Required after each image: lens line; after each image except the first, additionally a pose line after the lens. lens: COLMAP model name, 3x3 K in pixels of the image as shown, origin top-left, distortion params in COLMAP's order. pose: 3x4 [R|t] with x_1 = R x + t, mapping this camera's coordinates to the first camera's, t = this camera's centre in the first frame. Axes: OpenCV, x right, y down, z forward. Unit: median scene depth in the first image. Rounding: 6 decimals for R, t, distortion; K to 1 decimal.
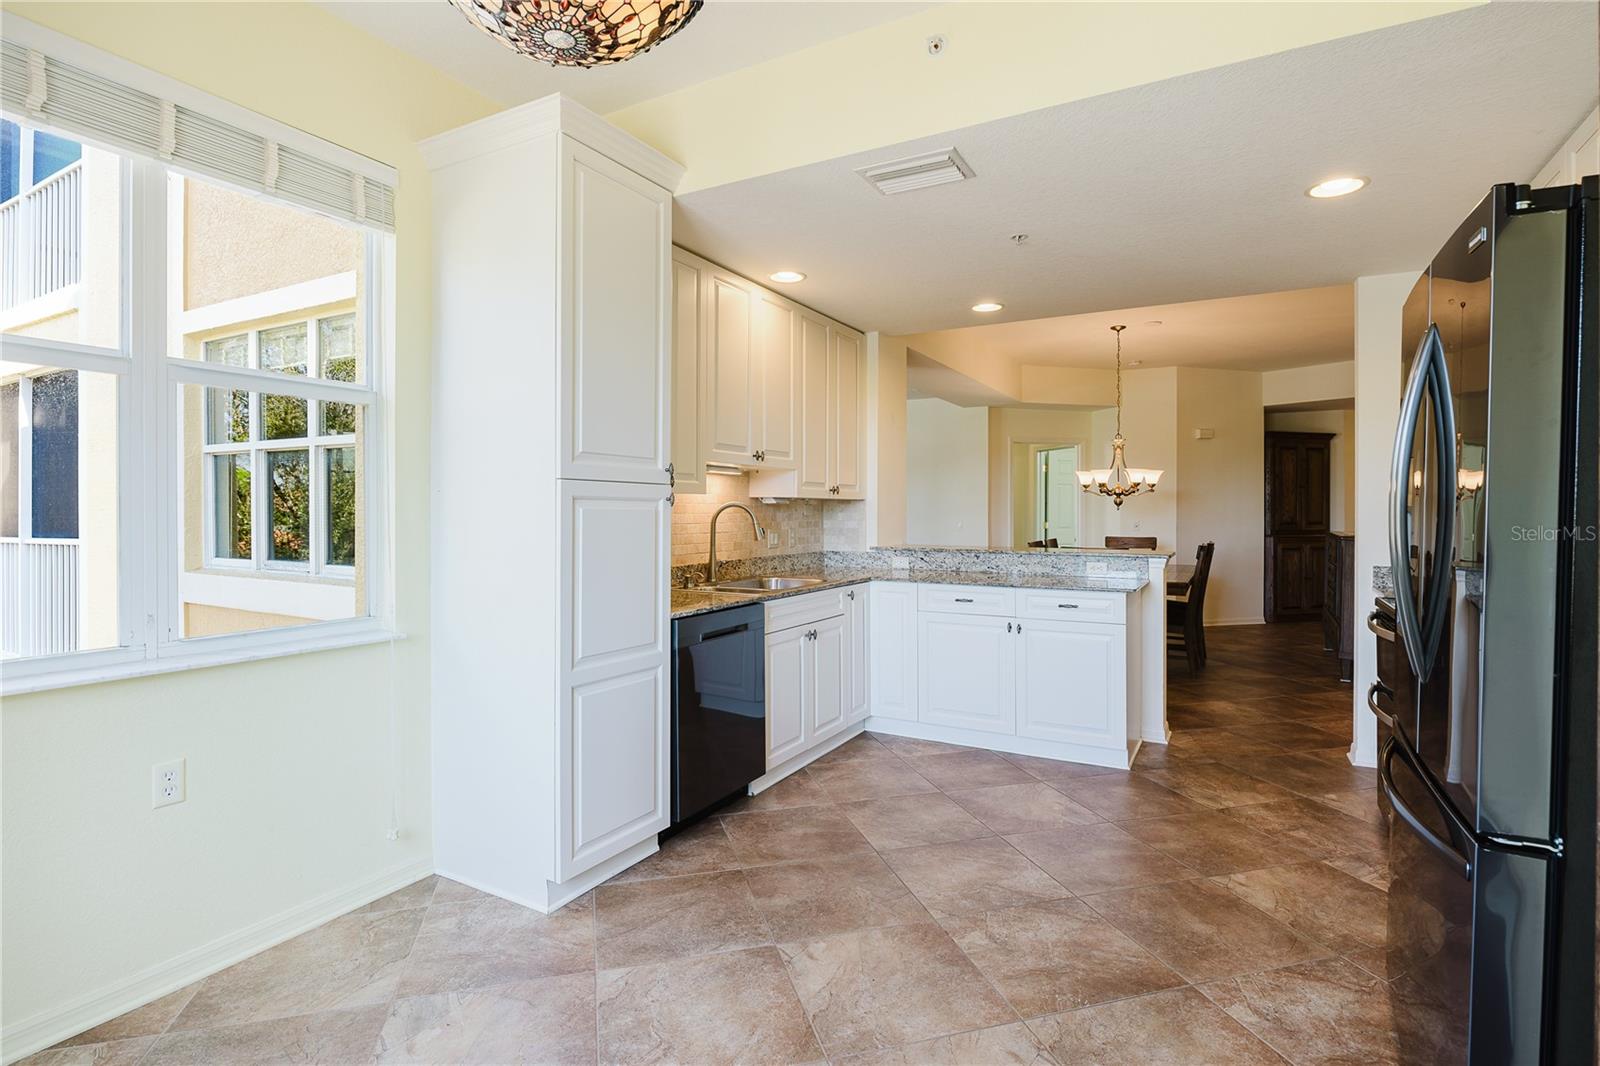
lens RADIAL K [[778.4, 0, 804.4], [0, 778.4, 523.7], [0, 0, 1]] dist [-0.012484, 0.000028]
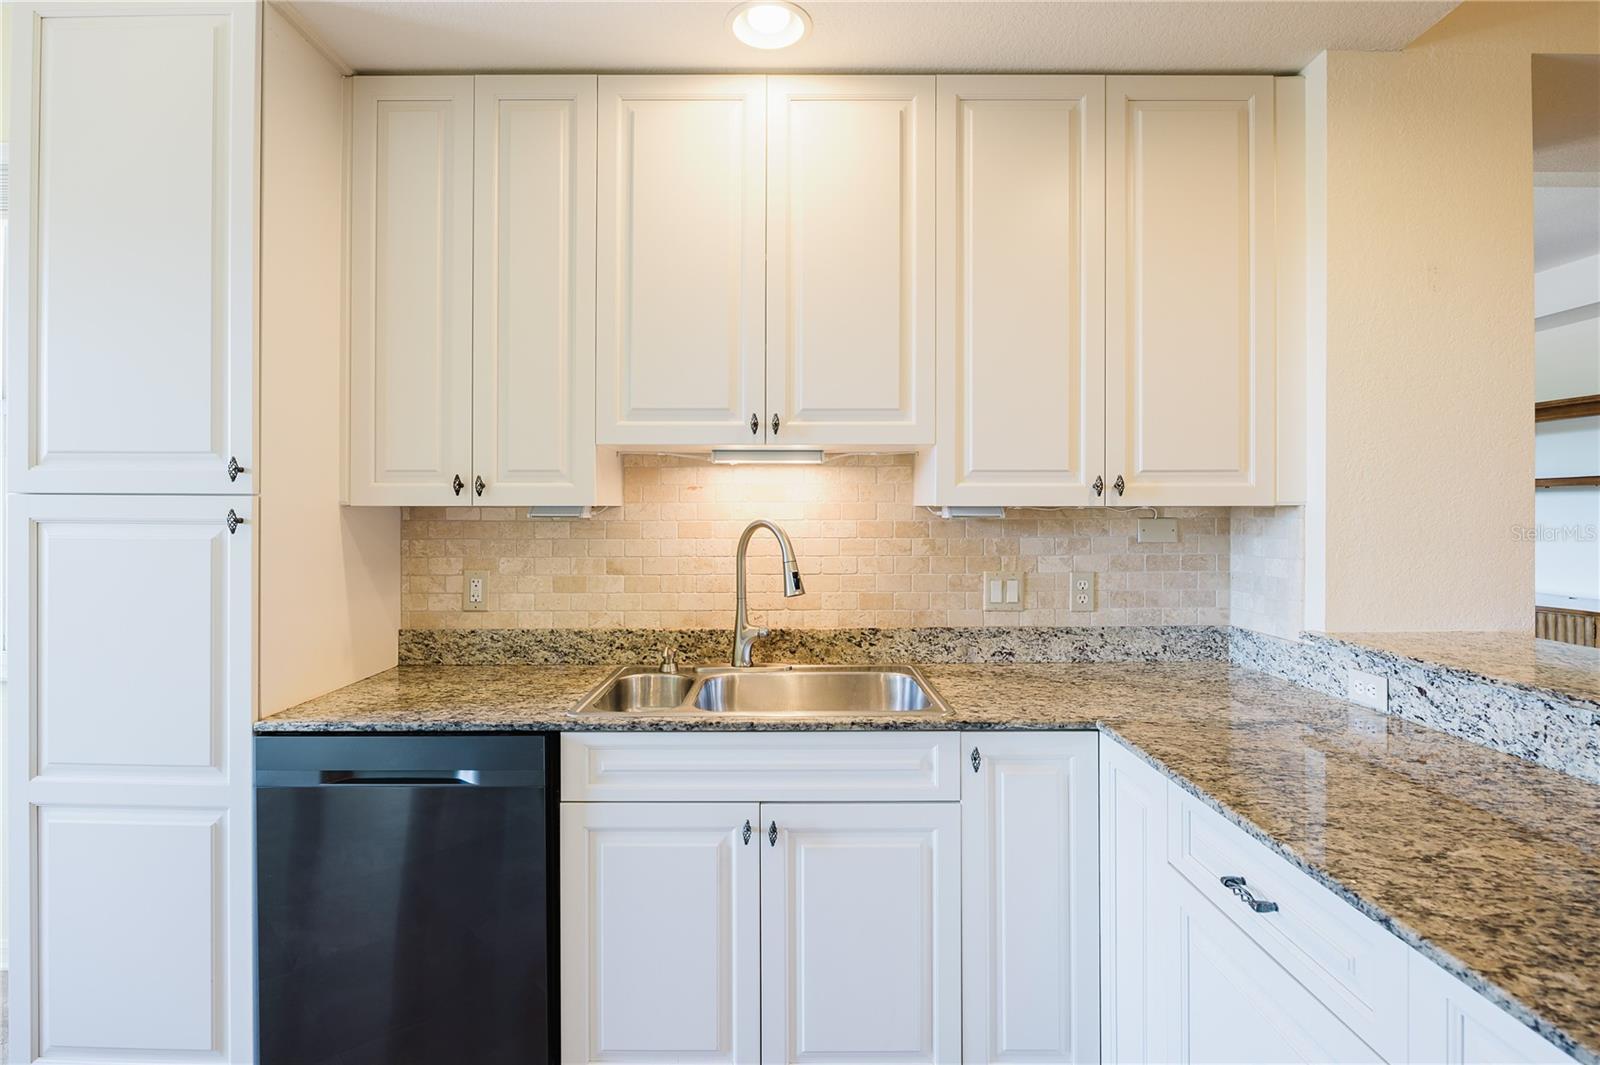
lens RADIAL K [[778.4, 0, 796.5], [0, 778.4, 520.2], [0, 0, 1]] dist [-0.012484, 0.000028]
pose [[0.485427, 0.001256, -0.874276, 0.316170], [-0.011839, 0.999917, -0.005136, -0.020372], [0.874197, 0.012844, 0.485402, 0.657477]]
